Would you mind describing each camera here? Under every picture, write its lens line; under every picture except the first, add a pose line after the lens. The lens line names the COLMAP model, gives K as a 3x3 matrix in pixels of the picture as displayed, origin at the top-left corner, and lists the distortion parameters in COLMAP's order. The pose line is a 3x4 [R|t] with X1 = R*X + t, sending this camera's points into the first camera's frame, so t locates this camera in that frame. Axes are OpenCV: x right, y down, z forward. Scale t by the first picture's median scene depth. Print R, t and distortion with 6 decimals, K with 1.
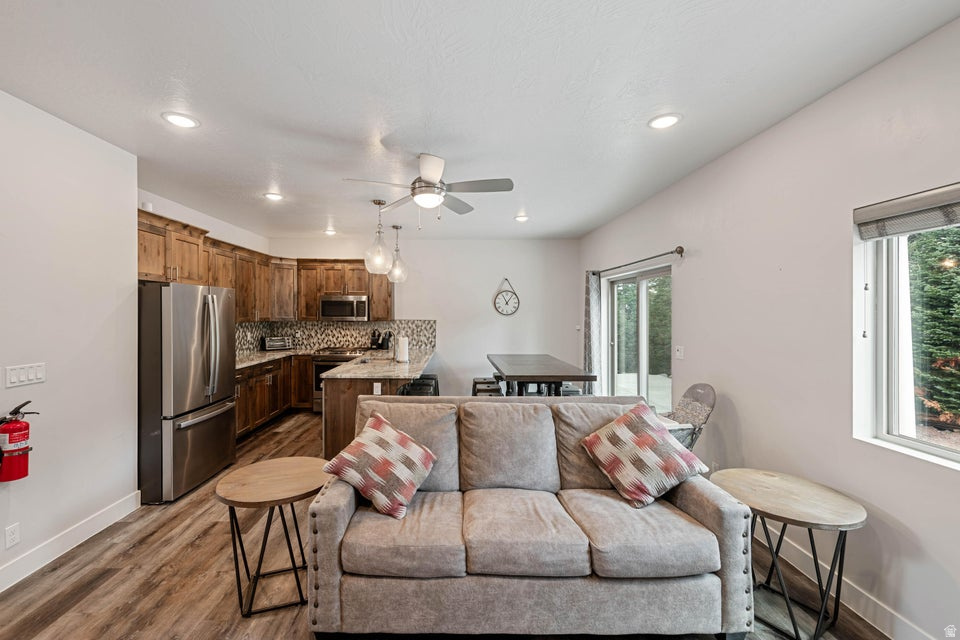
lens RADIAL K [[390.3, 0, 439.7], [0, 390.3, 318.1], [0, 0, 1]] dist [0.007417, -0.003725]
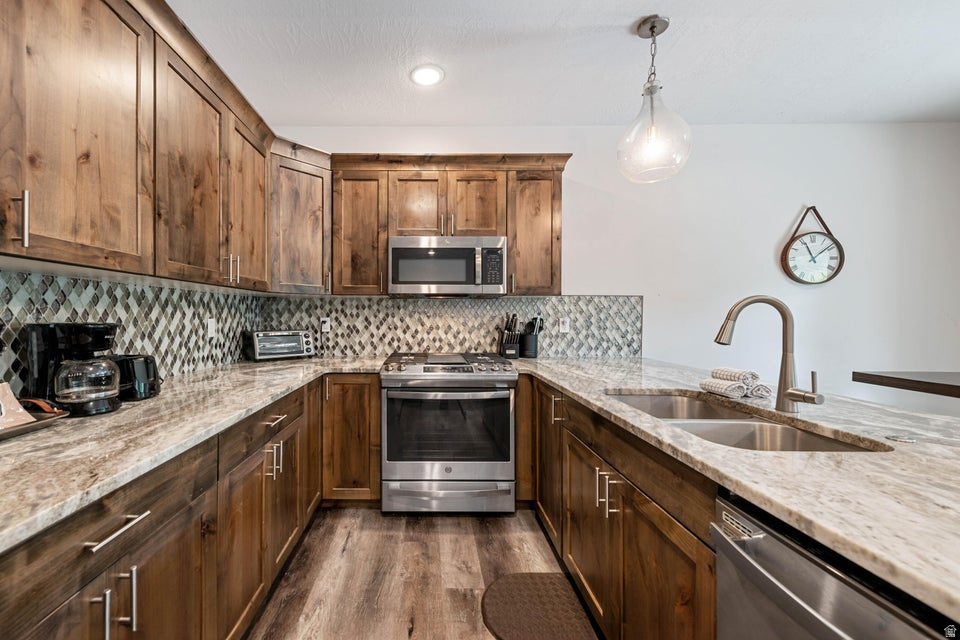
lens RADIAL K [[365.8, 0, 458.1], [0, 365.8, 321.9], [0, 0, 1]] dist [0.001822, -0.001297]
pose [[0.995340, 0.004180, 0.096332, -0.448123], [-0.004821, 0.999968, 0.006426, 0.058606], [-0.096302, -0.006860, 0.995328, 0.975590]]
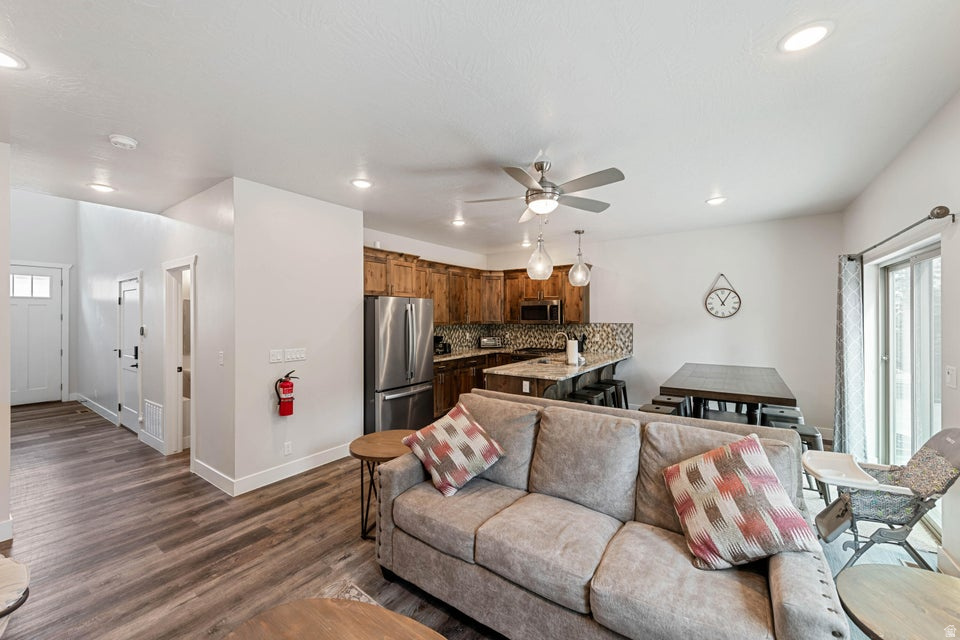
lens RADIAL K [[365.8, 0, 469.8], [0, 365.8, 319.8], [0, 0, 1]] dist [0.001822, -0.001297]
pose [[0.822779, -0.003056, -0.568353, 0.286234], [0.000488, 0.999989, -0.004670, 0.000796], [0.568361, 0.003565, 0.822772, 0.080076]]
